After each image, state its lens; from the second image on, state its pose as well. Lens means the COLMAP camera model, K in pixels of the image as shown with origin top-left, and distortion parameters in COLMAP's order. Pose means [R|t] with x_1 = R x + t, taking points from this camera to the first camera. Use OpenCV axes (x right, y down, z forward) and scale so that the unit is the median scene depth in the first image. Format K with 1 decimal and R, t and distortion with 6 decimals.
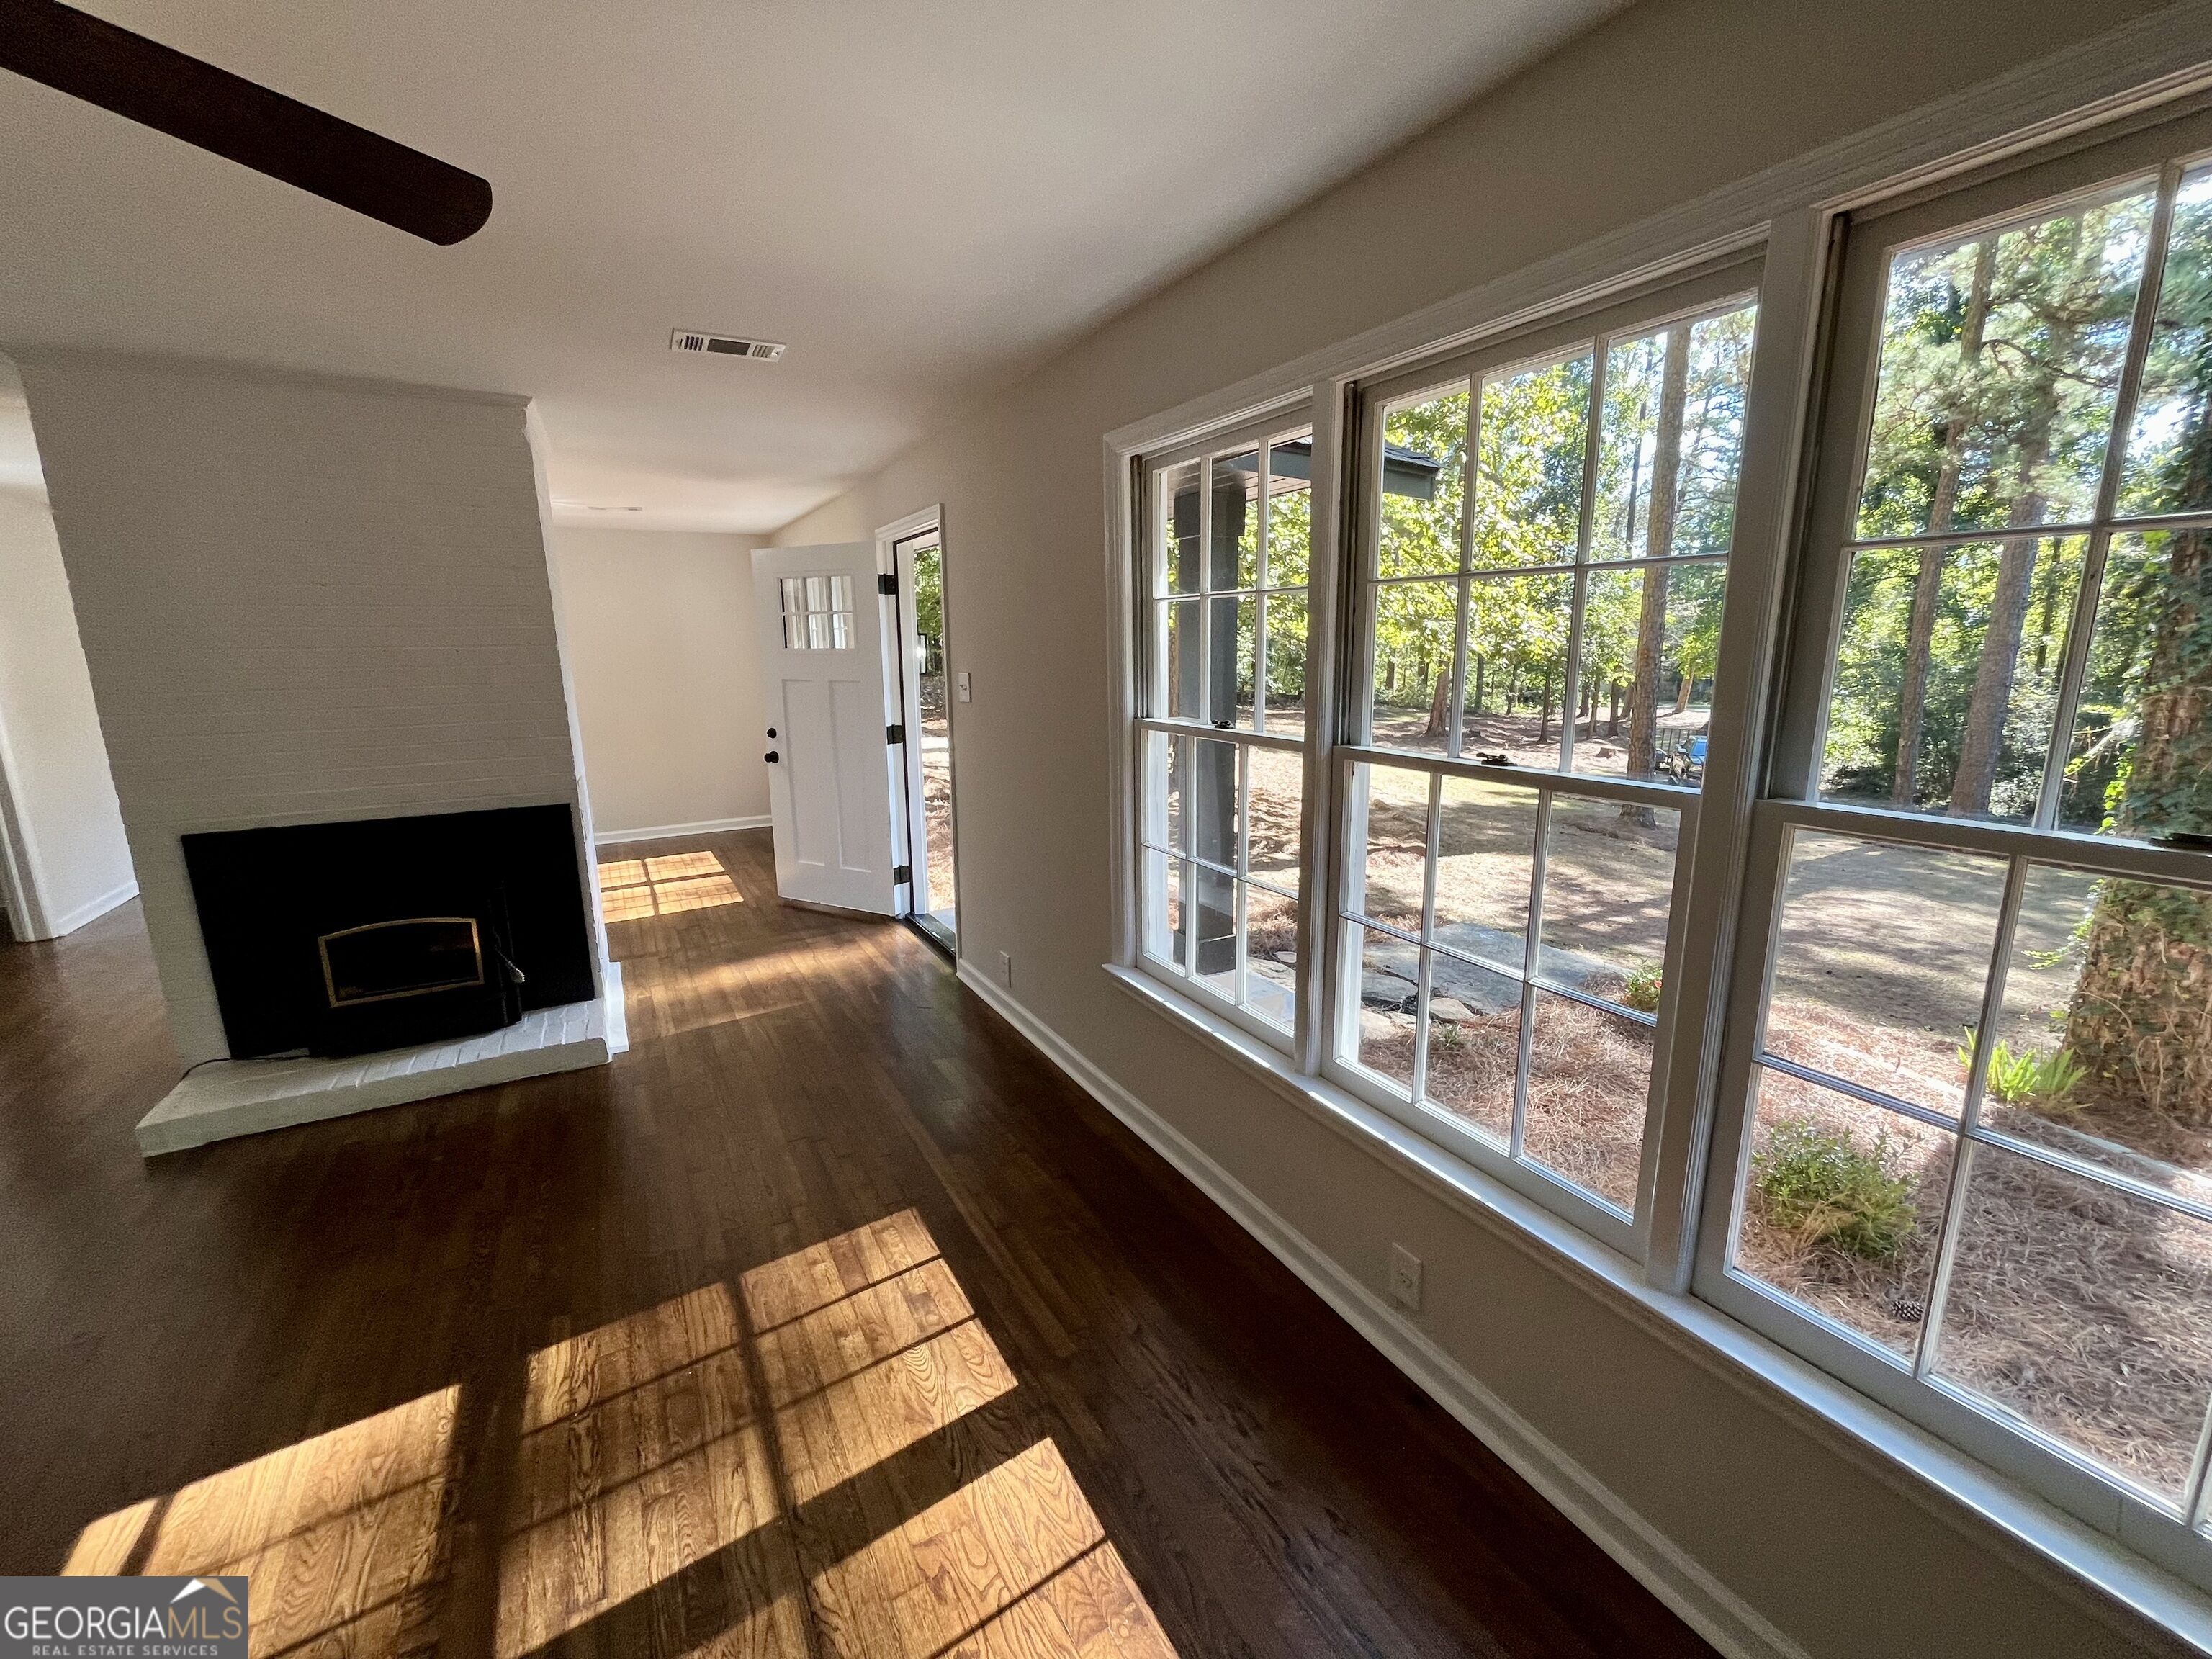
lens RADIAL K [[902.8, 0, 1109.7], [0, 902.8, 824.5], [0, 0, 1]] dist [-0.004258, 0.000497]
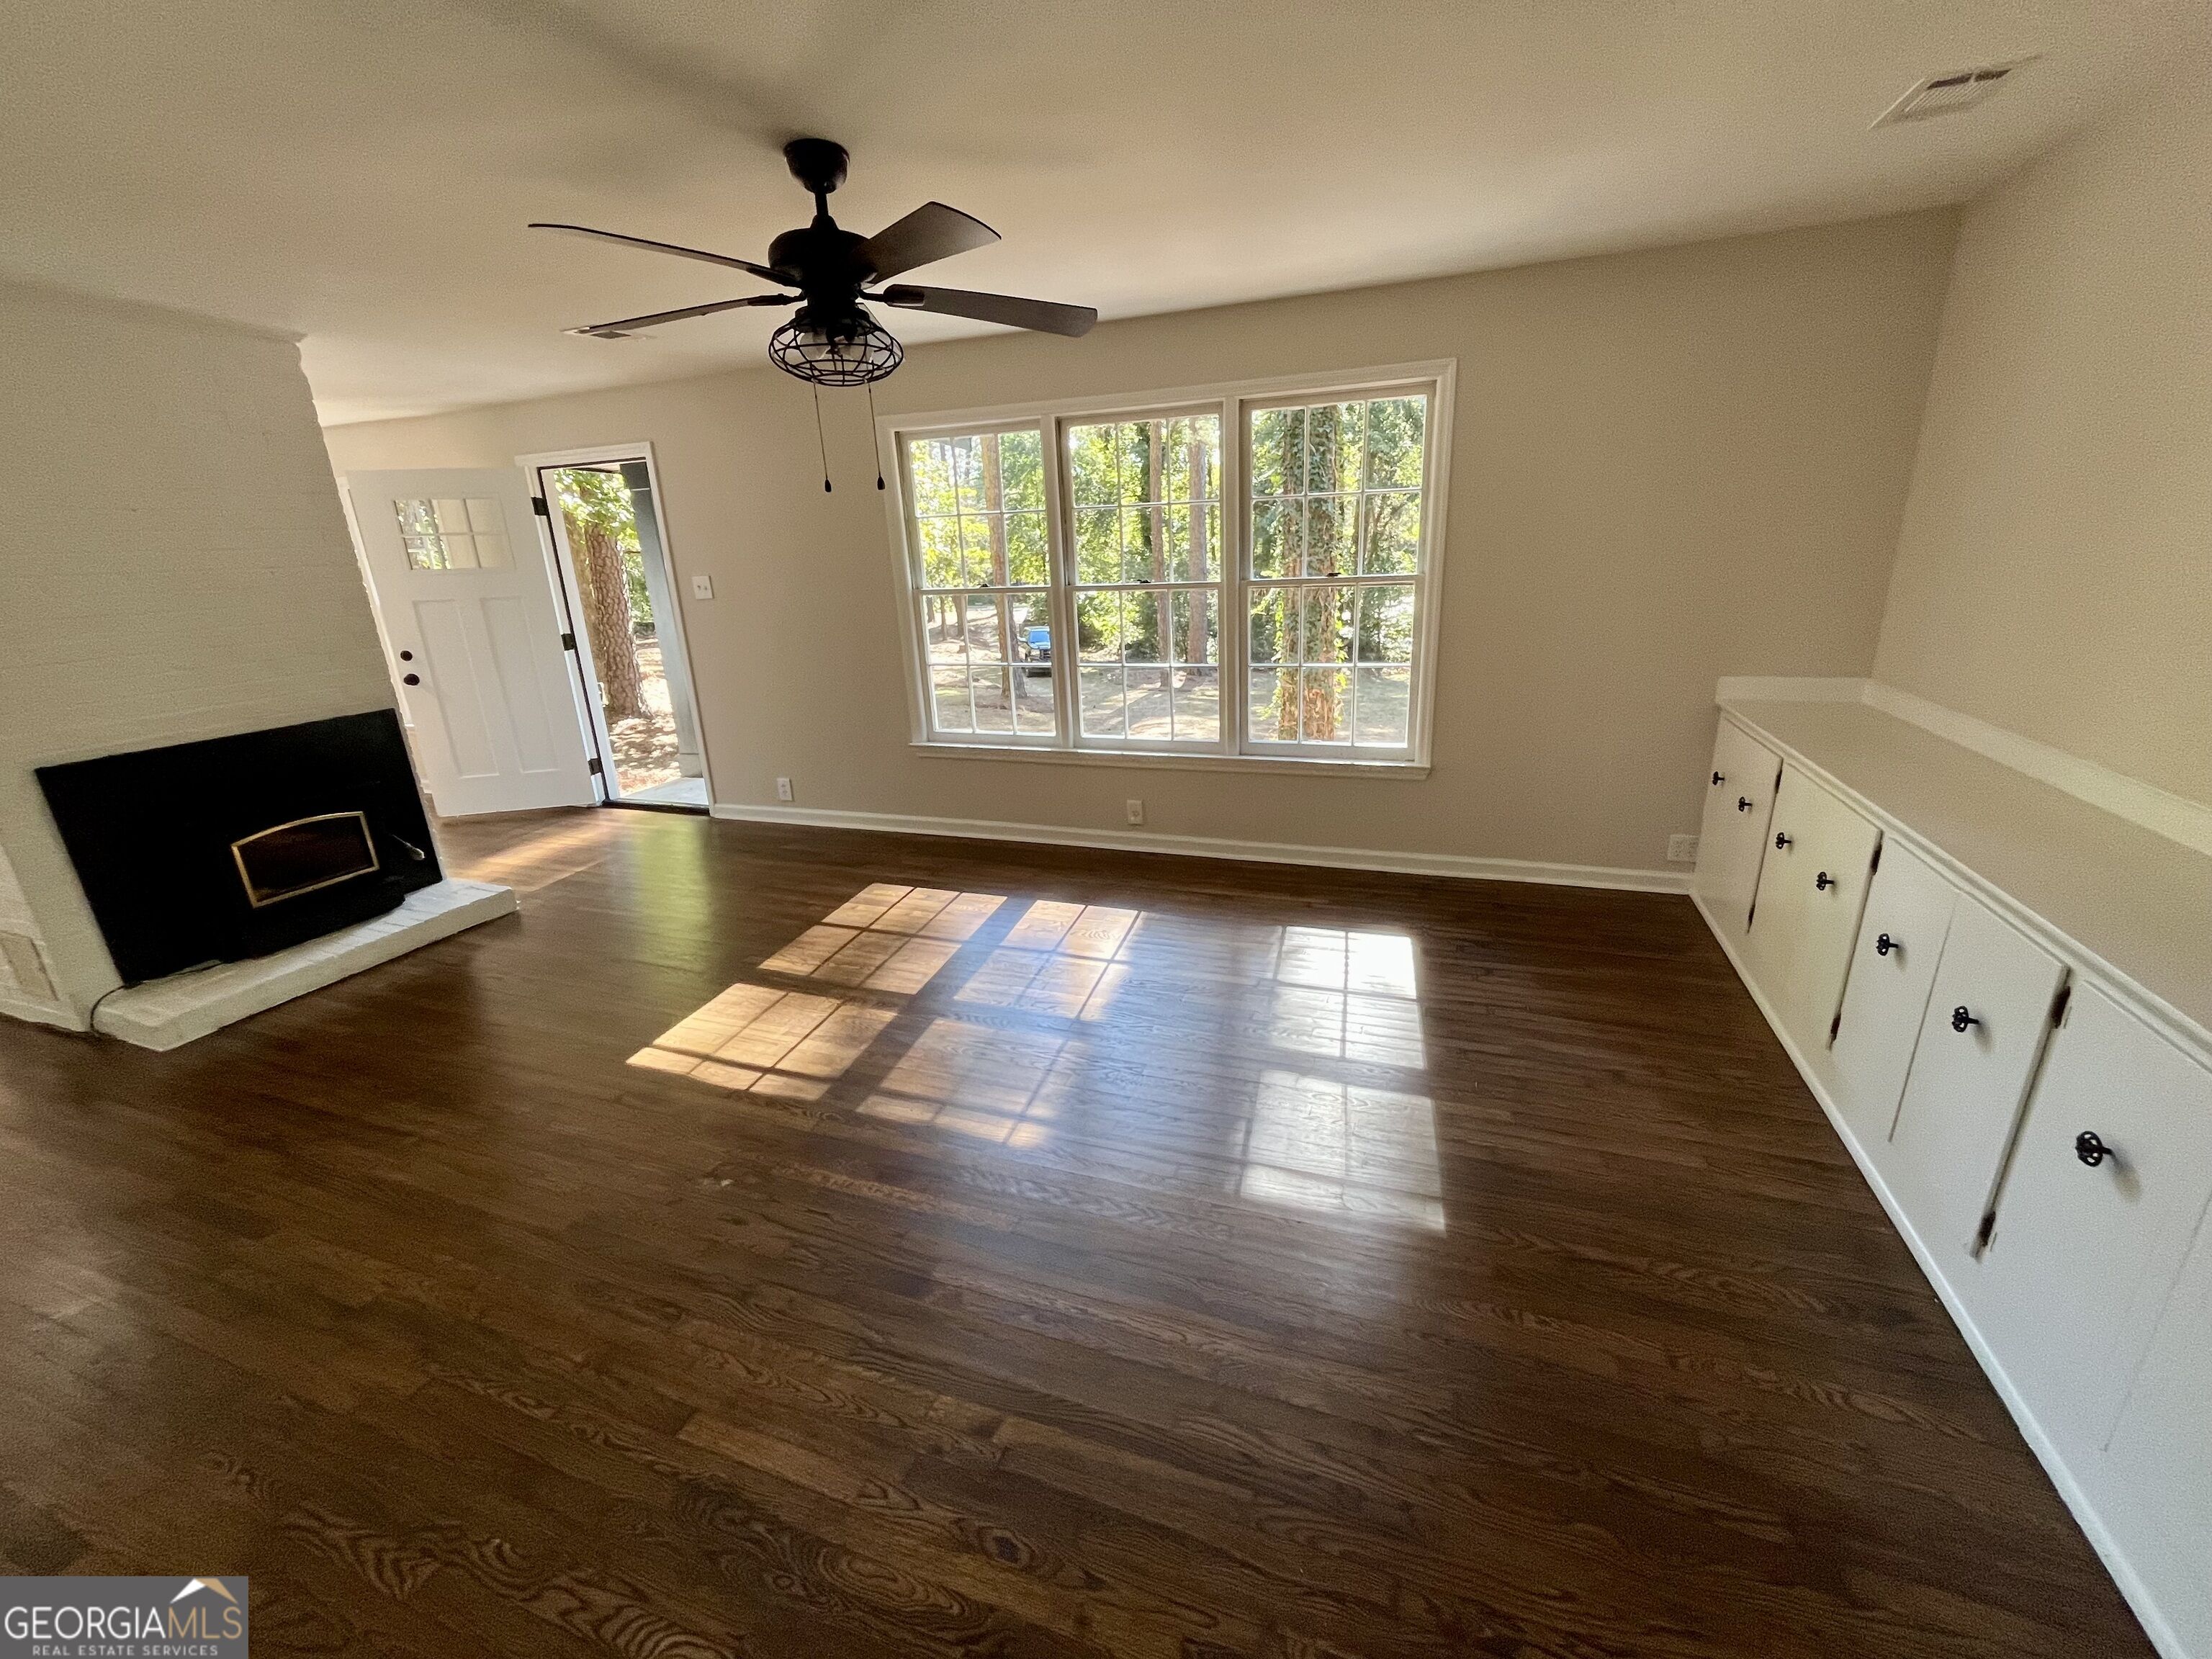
lens RADIAL K [[902.8, 0, 1114.7], [0, 902.8, 826.4], [0, 0, 1]] dist [-0.004258, 0.000497]
pose [[0.765813, -0.215203, 0.605985, -0.588038], [0.161978, 0.976511, 0.142088, 0.100577], [-0.622329, -0.010656, 0.782683, -0.414659]]
